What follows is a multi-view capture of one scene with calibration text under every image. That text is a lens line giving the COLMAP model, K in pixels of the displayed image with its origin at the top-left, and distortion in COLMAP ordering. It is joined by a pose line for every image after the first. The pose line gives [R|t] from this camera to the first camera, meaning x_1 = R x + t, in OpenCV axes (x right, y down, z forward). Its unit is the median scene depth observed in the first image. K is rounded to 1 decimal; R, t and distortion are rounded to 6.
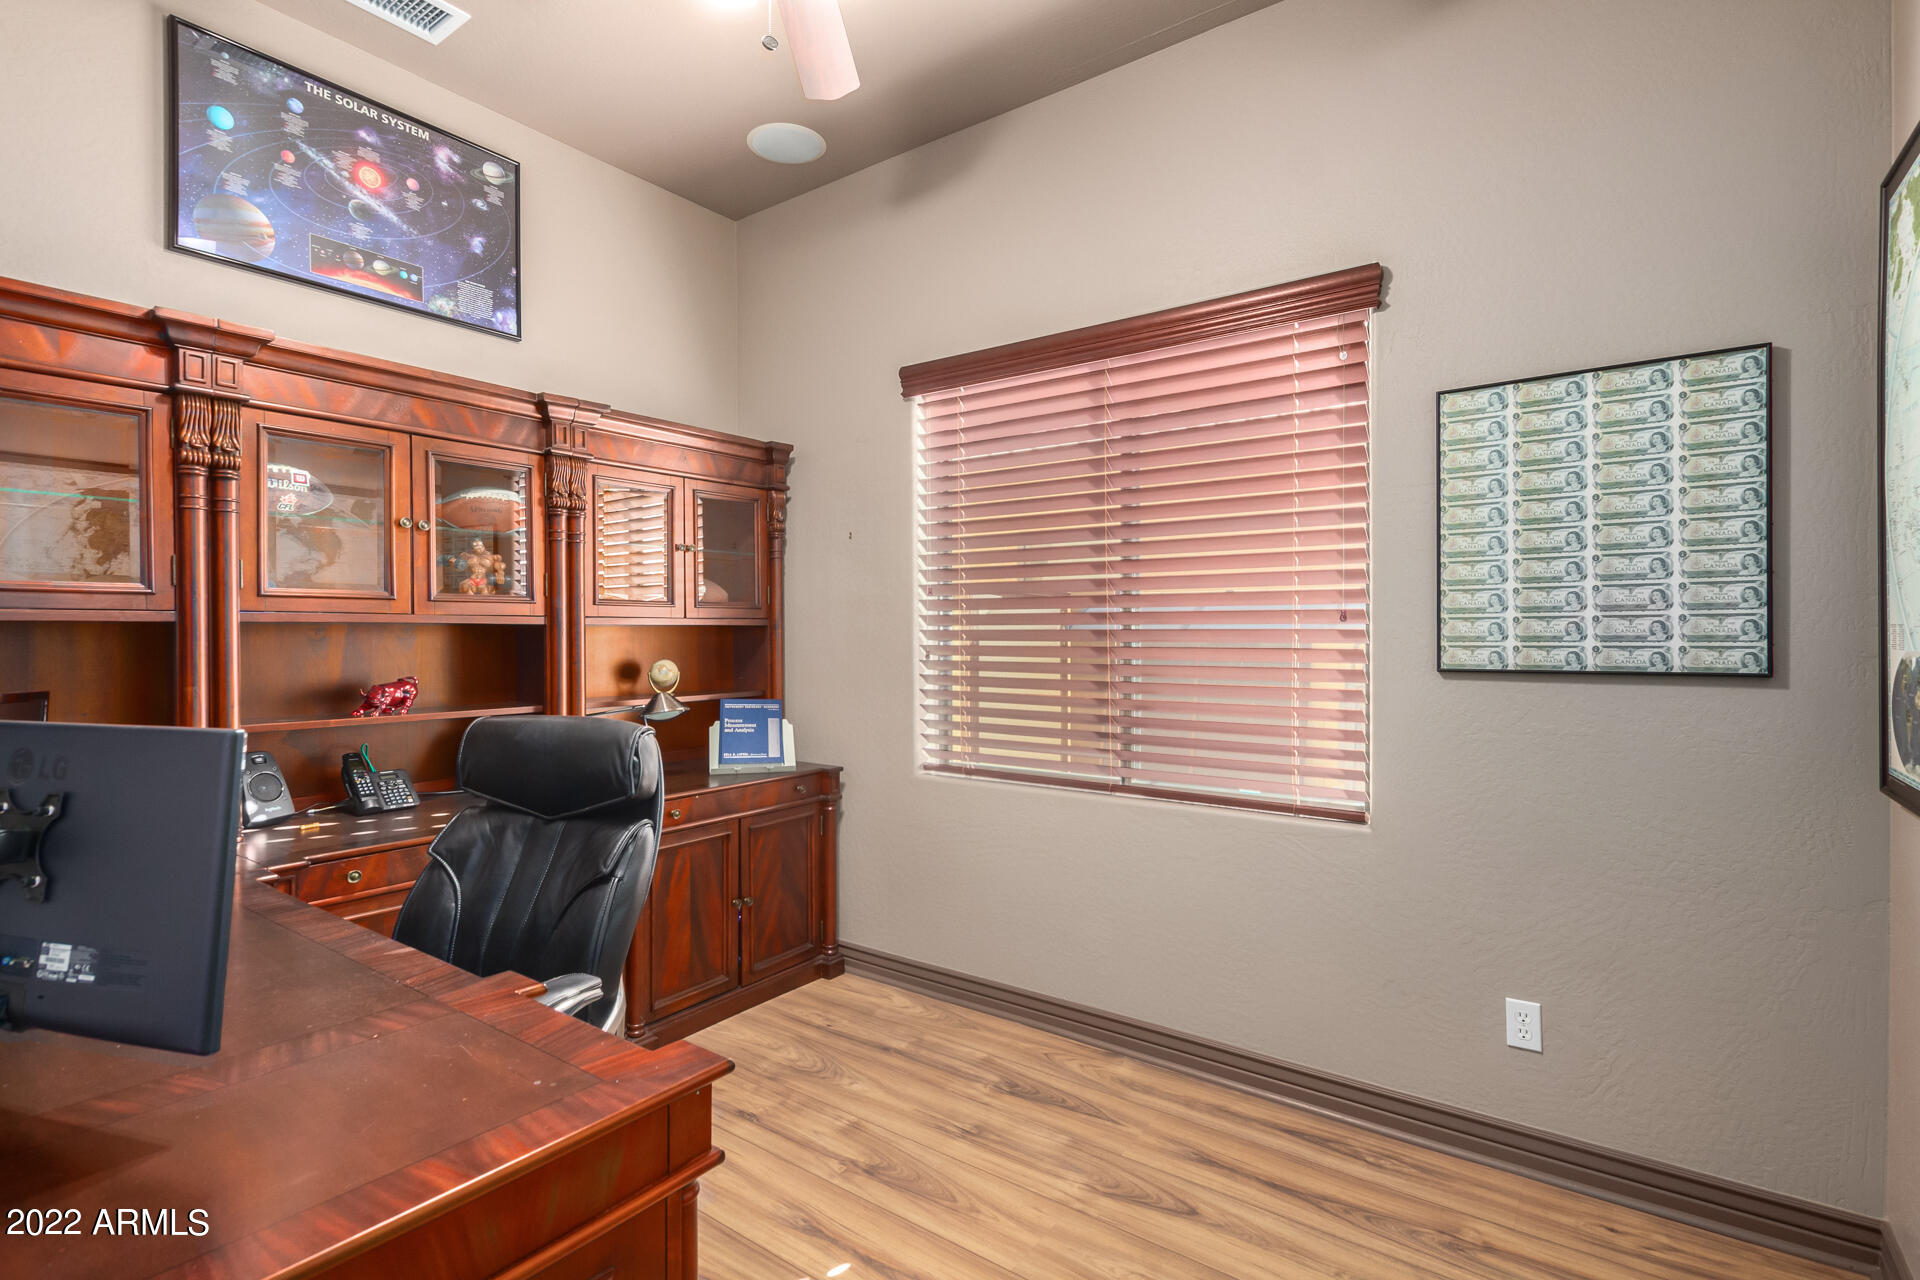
lens RADIAL K [[895.1, 0, 960.0], [0, 895.1, 634.8], [0, 0, 1]] dist [0.005732, 0.000178]
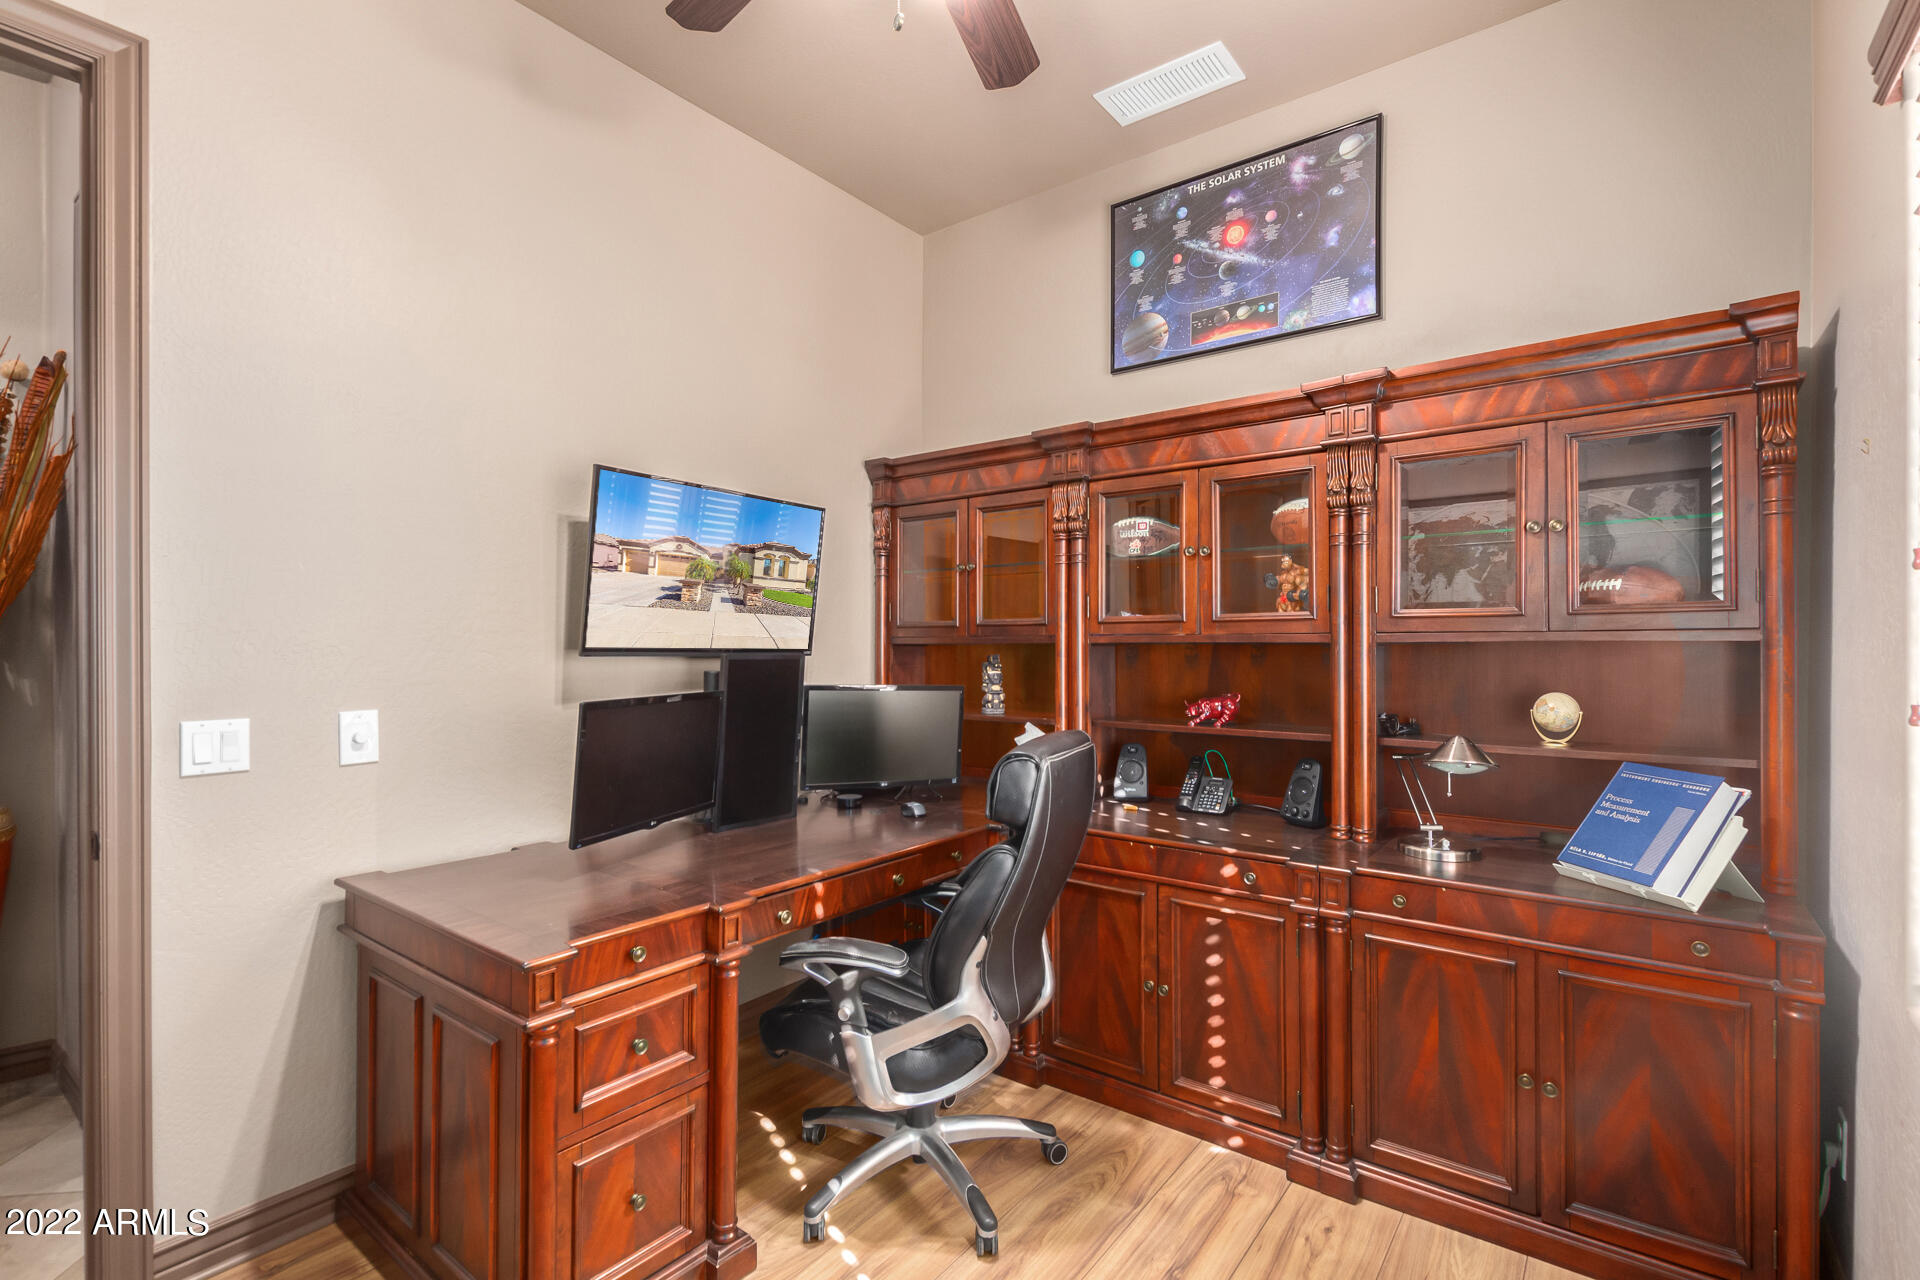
lens RADIAL K [[895.1, 0, 950.4], [0, 895.1, 650.3], [0, 0, 1]] dist [0.005732, 0.000178]
pose [[-0.027580, 0.006869, -0.999596, 0.447697], [-0.001975, 0.999974, 0.006926, -0.010229], [0.999618, 0.002165, -0.027565, 0.684912]]
